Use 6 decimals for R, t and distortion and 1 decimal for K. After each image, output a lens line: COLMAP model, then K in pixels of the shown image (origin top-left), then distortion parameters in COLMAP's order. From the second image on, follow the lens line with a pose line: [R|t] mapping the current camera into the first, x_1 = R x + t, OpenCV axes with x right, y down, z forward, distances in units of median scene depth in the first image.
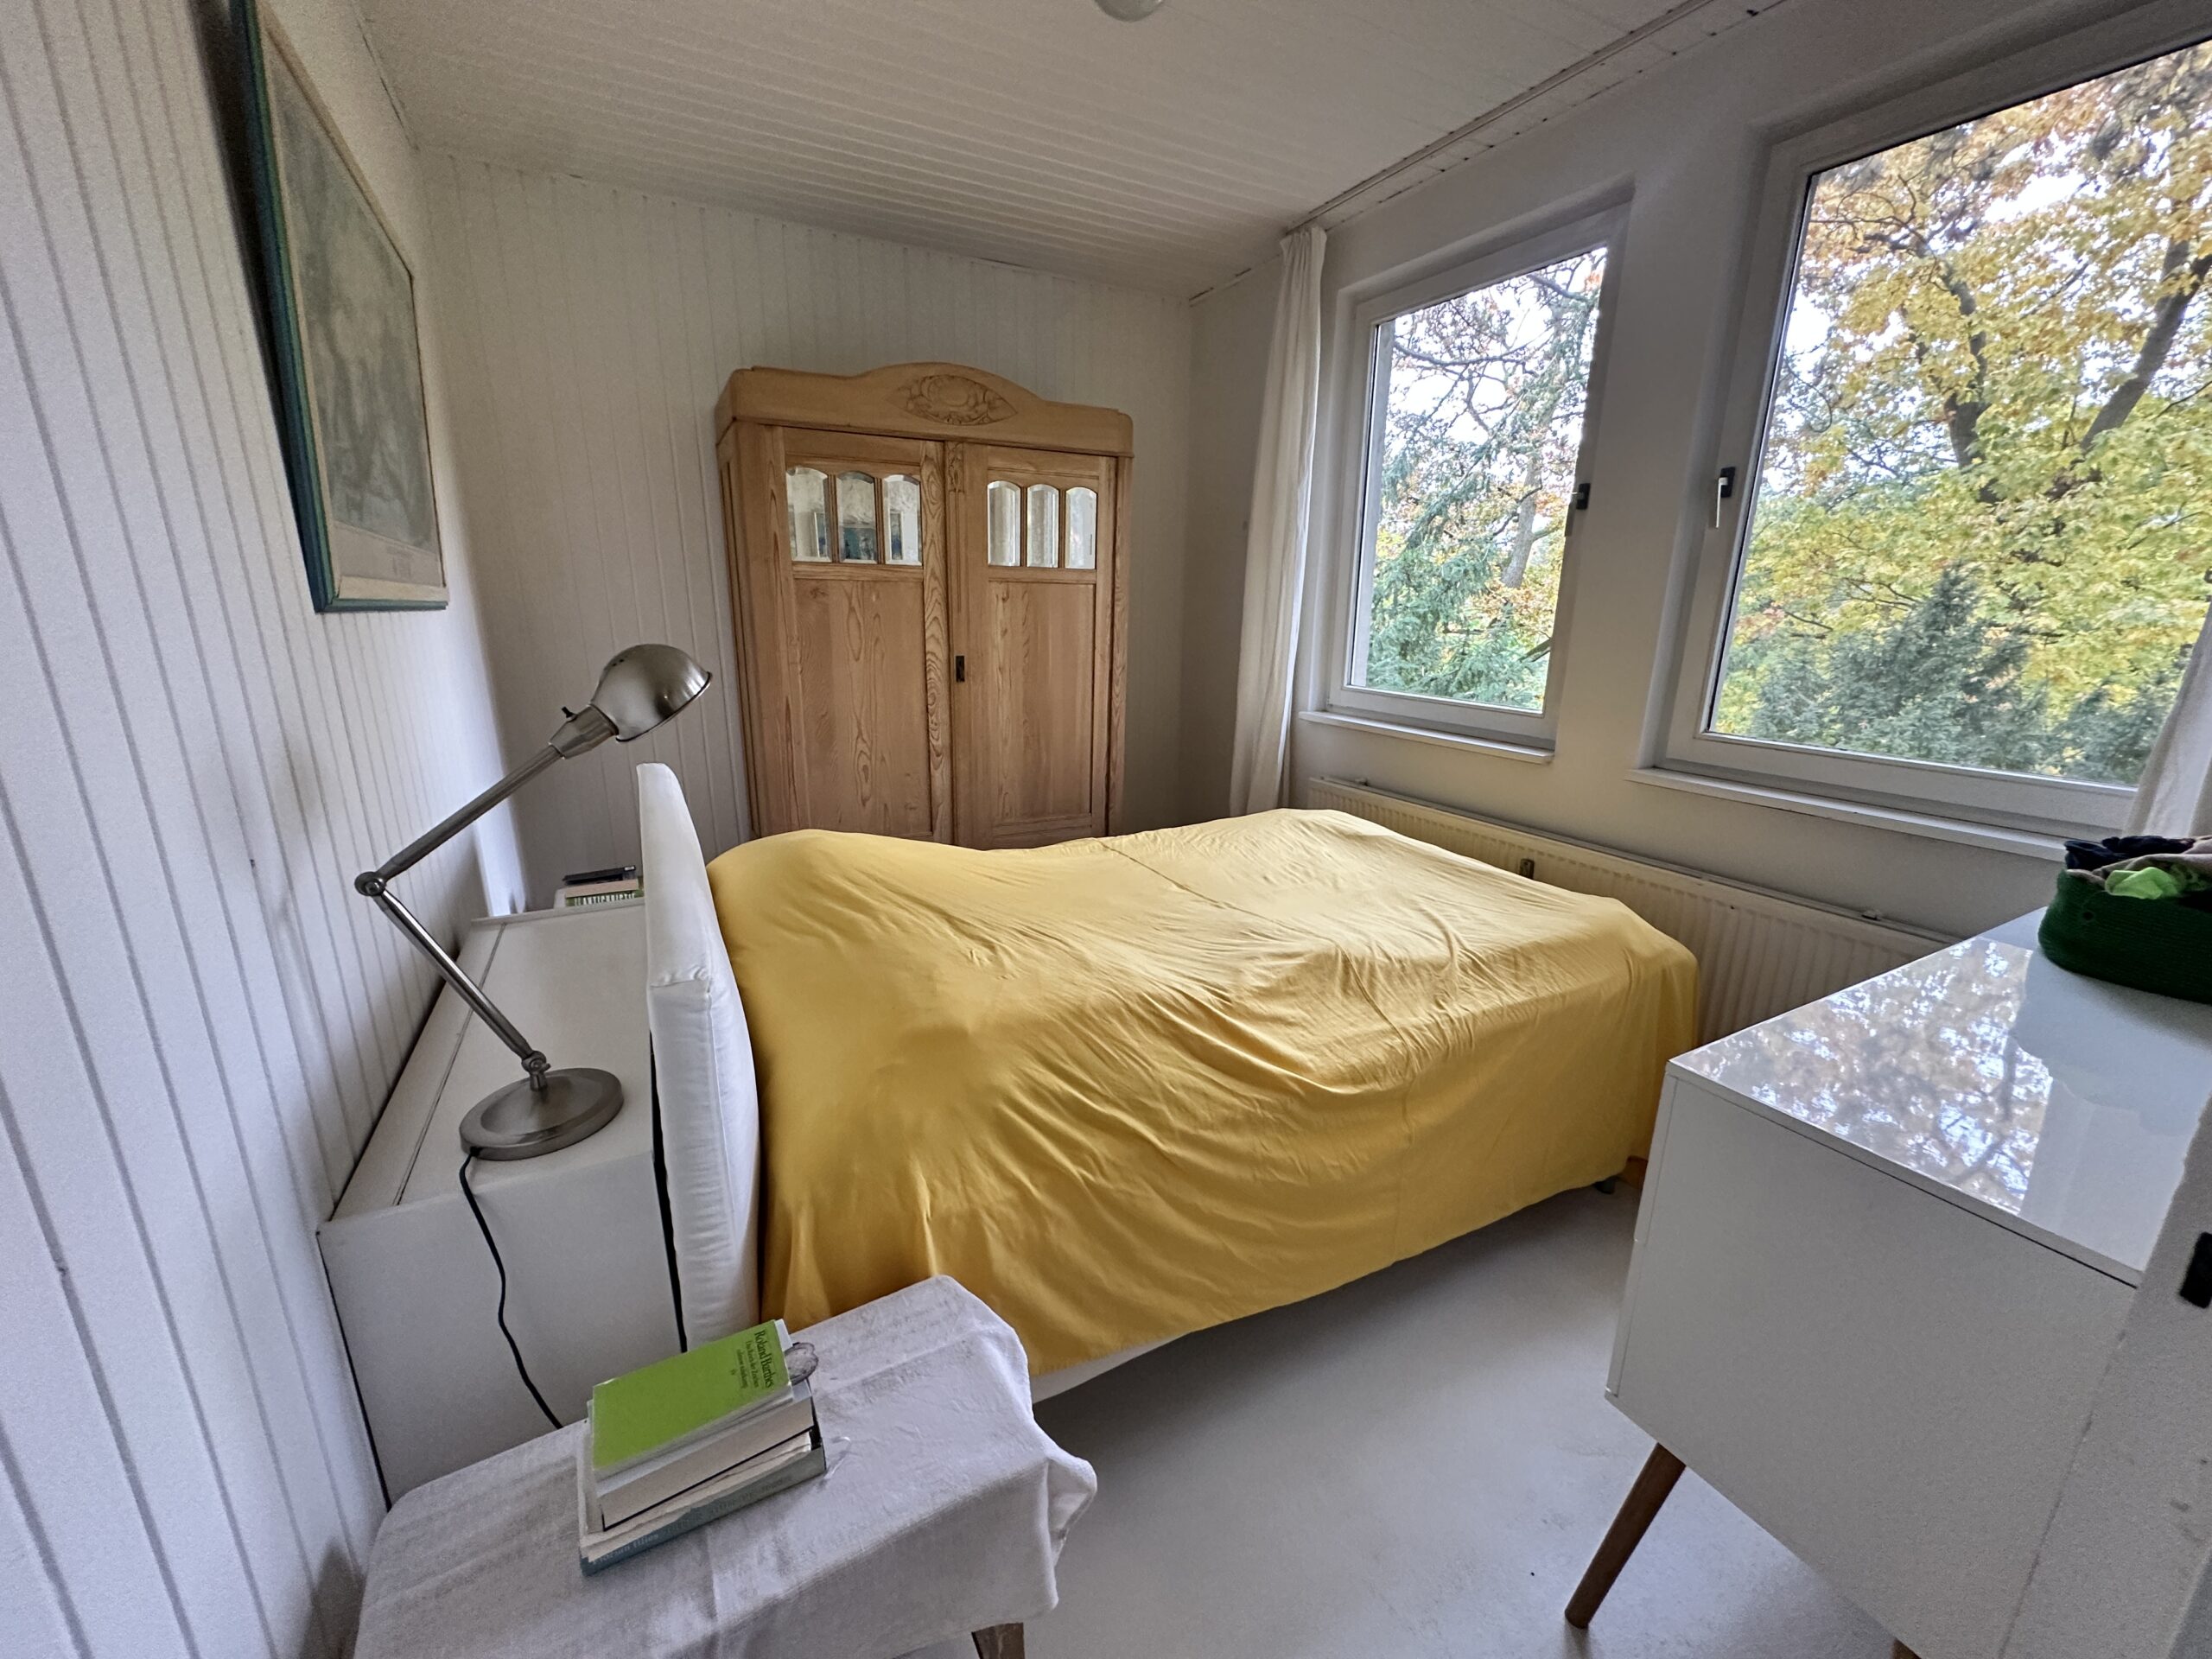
lens RADIAL K [[879.4, 0, 1093.7], [0, 879.4, 837.4], [0, 0, 1]] dist [-0.004371, -0.000059]
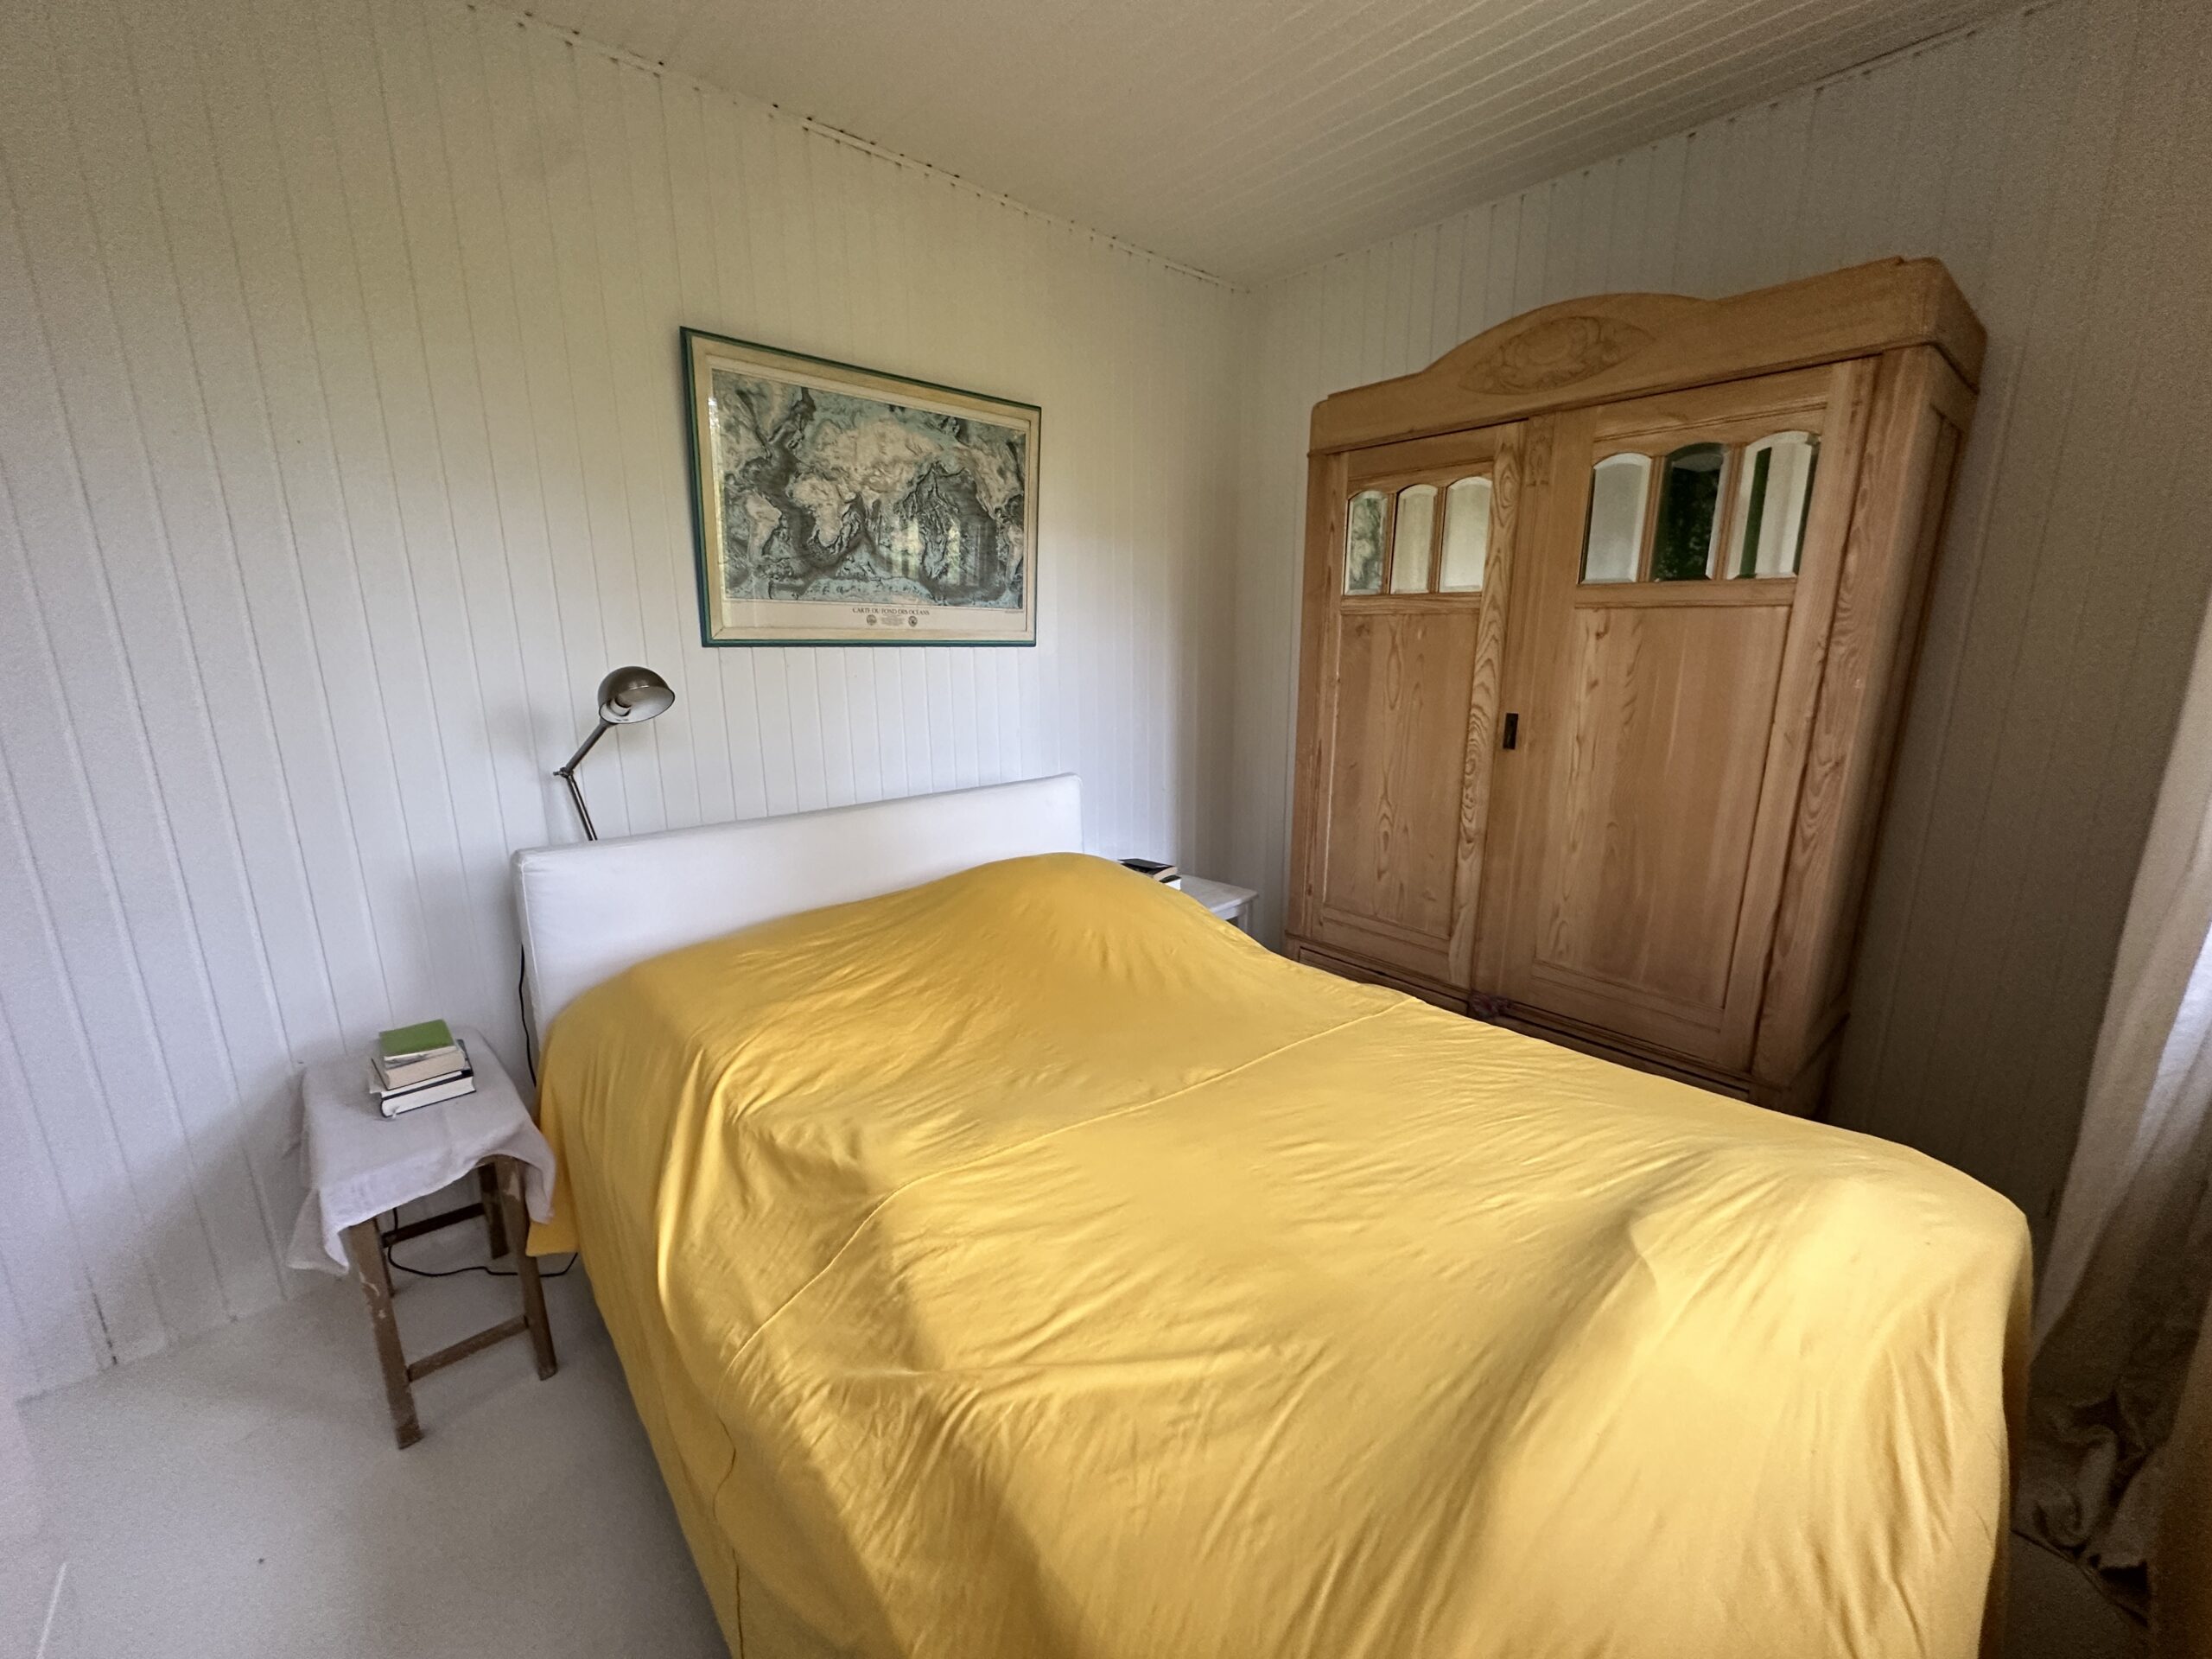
lens RADIAL K [[879.4, 0, 1102.4], [0, 879.4, 830.6], [0, 0, 1]] dist [-0.004371, -0.000059]
pose [[0.235082, 0.202924, -0.950557, 0.492531], [-0.248296, 0.958053, 0.143118, -0.141298], [0.939726, 0.202375, 0.275606, 0.533514]]
